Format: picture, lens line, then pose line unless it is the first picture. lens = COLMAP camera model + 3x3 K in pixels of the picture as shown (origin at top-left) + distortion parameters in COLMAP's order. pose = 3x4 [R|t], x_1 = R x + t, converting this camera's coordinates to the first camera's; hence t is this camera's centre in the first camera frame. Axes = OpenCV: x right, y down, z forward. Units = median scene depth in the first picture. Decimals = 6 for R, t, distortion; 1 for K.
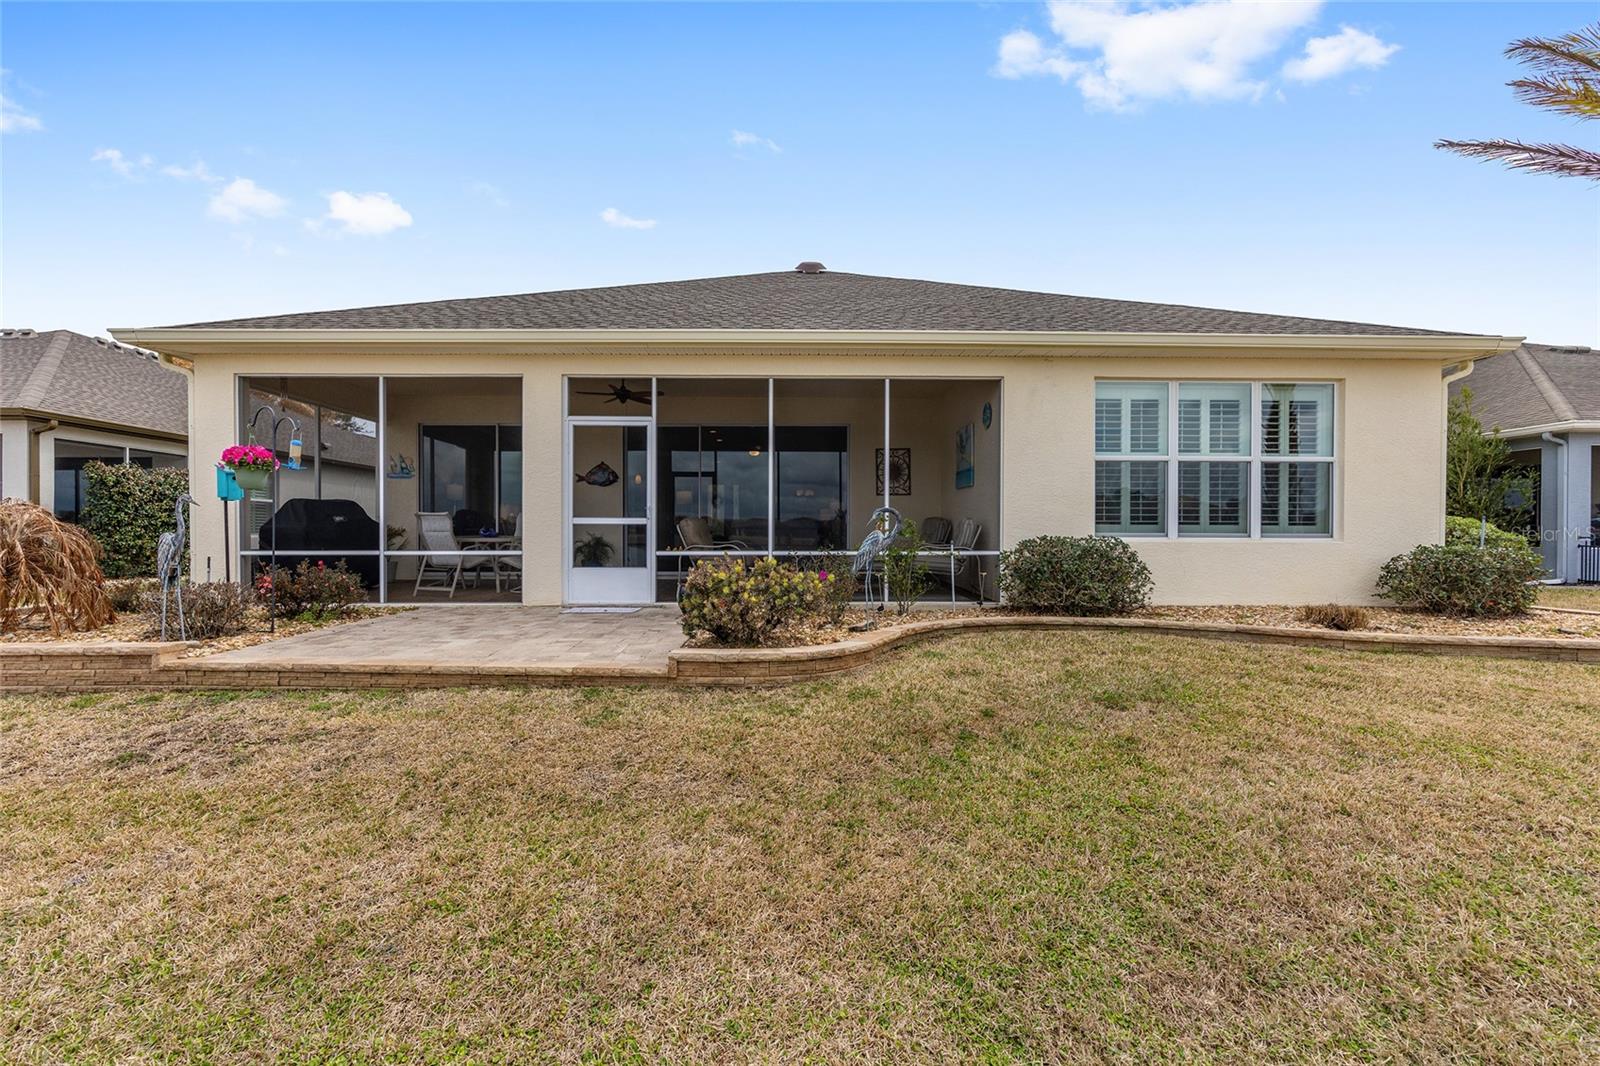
lens RADIAL K [[652.8, 0, 800.0], [0, 652.8, 533.0], [0, 0, 1]] dist [-0.002491, 0.000011]
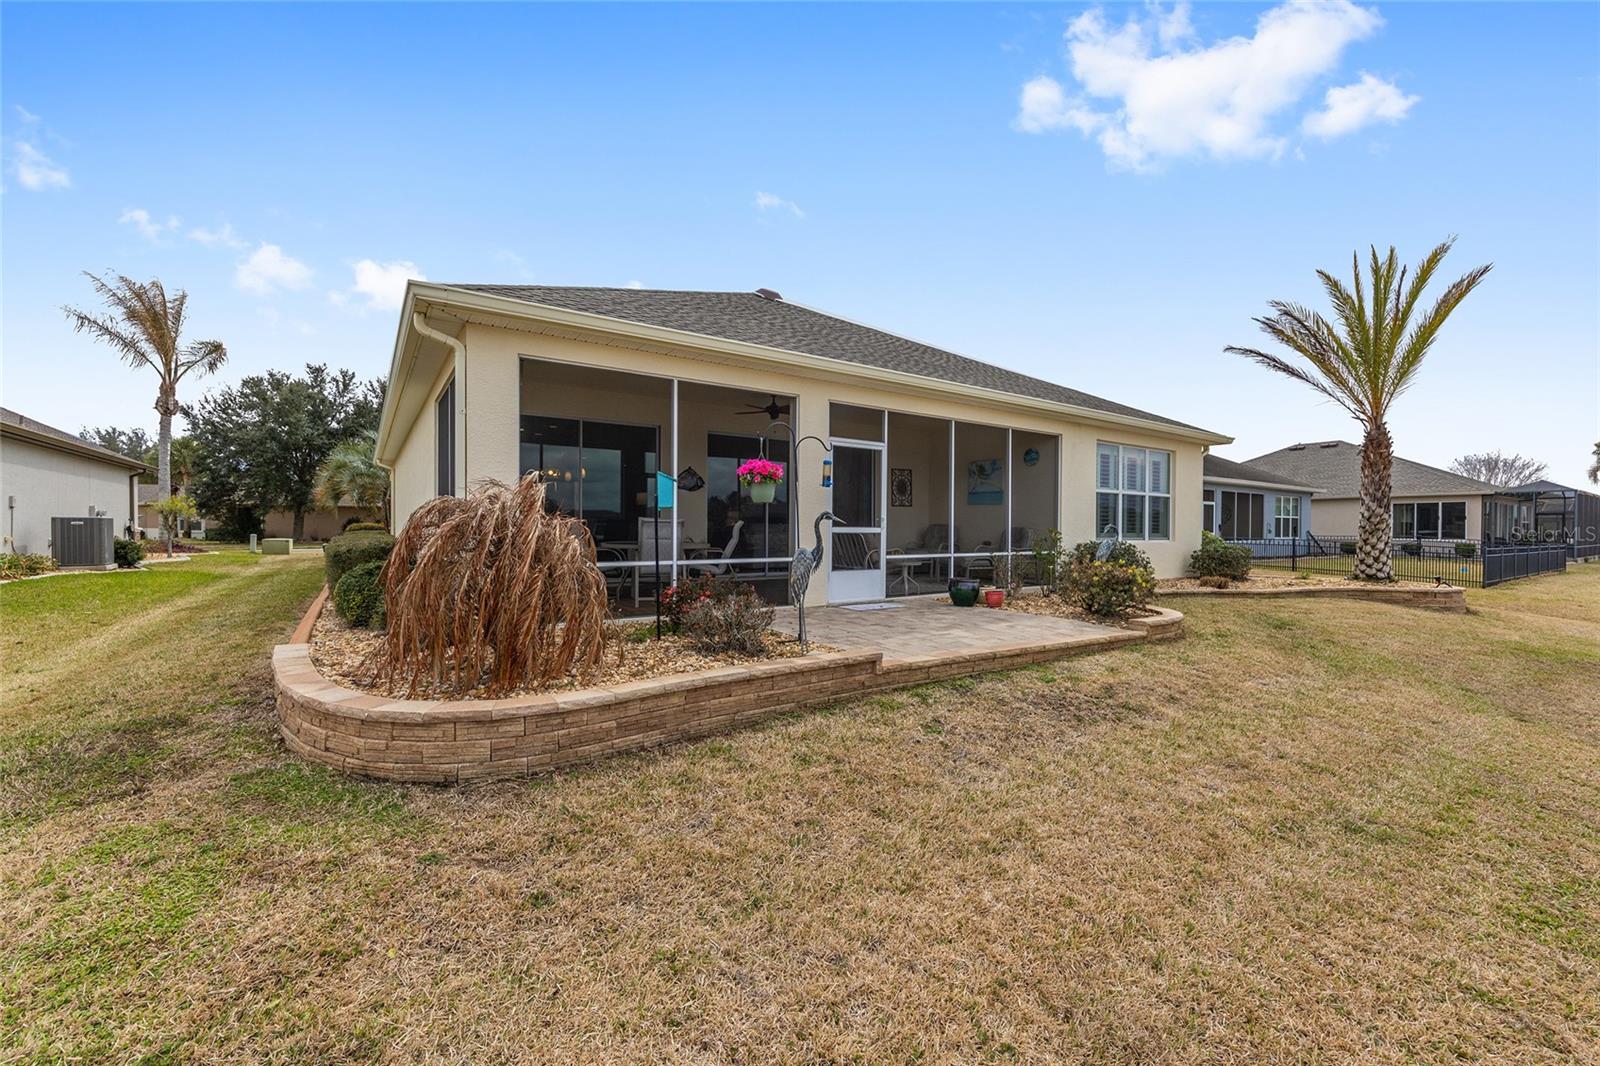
lens RADIAL K [[652.8, 0, 800.0], [0, 652.8, 533.0], [0, 0, 1]] dist [-0.002491, 0.000011]
pose [[0.831766, 0.000001, 0.555126, -1.019927], [-0.004081, 0.999973, 0.006113, -0.020251], [-0.555111, -0.007350, 0.831744, 0.093545]]
